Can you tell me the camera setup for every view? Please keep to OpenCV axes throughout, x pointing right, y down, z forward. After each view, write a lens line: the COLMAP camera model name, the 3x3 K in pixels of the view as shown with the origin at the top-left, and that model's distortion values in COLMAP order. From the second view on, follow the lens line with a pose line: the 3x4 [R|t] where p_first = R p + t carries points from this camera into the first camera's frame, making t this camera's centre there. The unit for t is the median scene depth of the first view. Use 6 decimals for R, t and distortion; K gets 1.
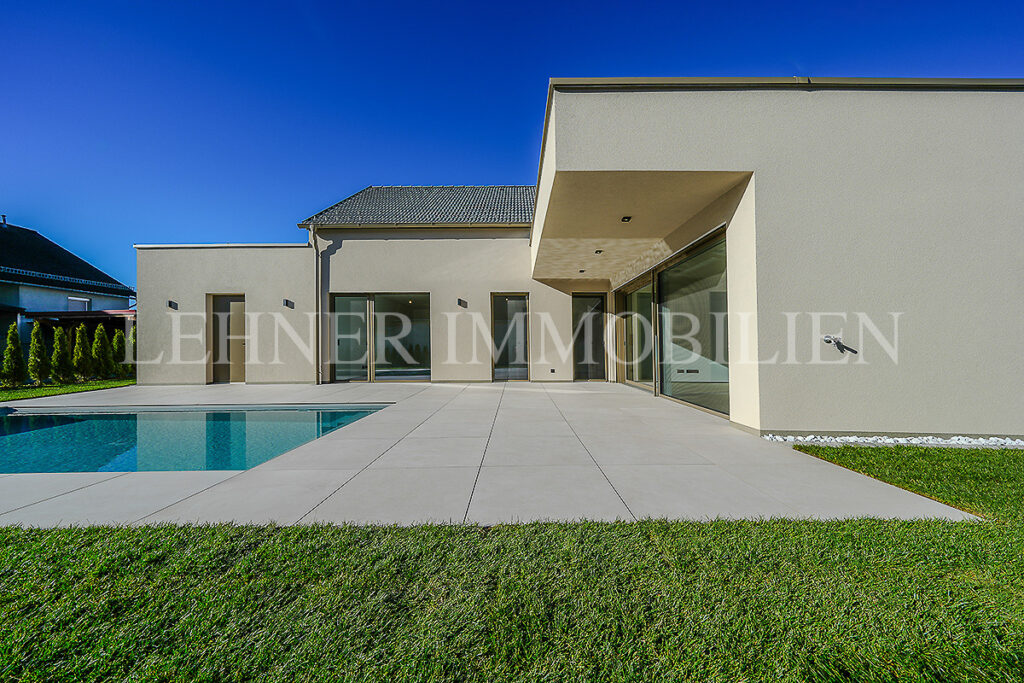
lens RADIAL K [[322.5, 0, 512.0], [0, 322.5, 341.5], [0, 0, 1]] dist [0.000357, 0.000038]
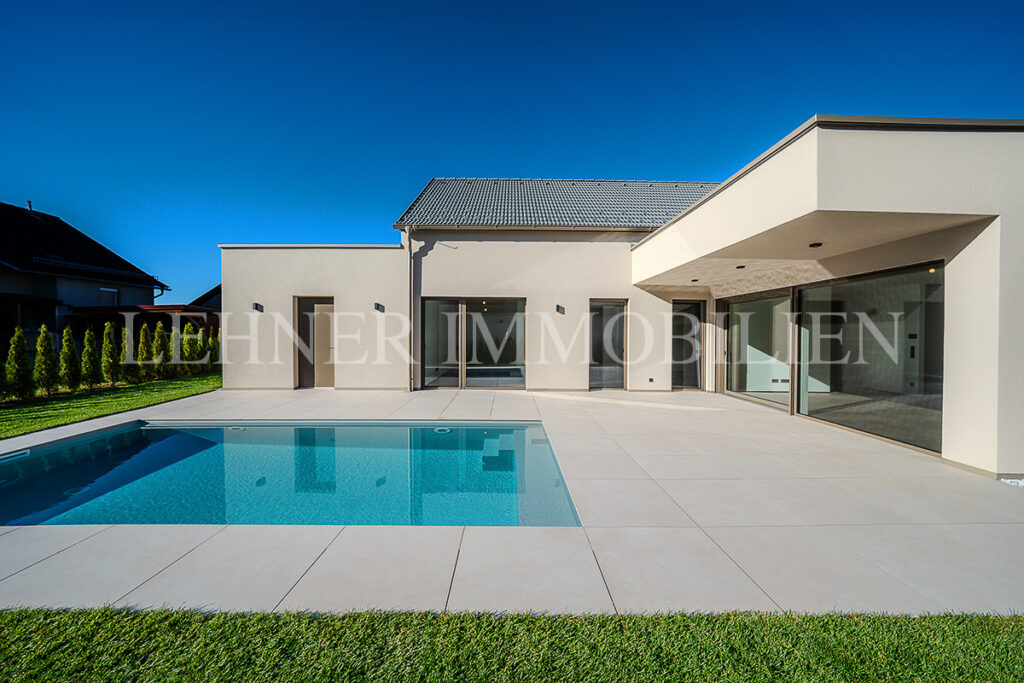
lens RADIAL K [[342.2, 0, 513.8], [0, 342.2, 339.7], [0, 0, 1]] dist [-0.001198, -0.000044]
pose [[0.999895, 0.012538, 0.007224, -0.294910], [-0.012762, 0.999412, 0.031839, -0.058142], [-0.006821, -0.031928, 0.999467, -0.025709]]
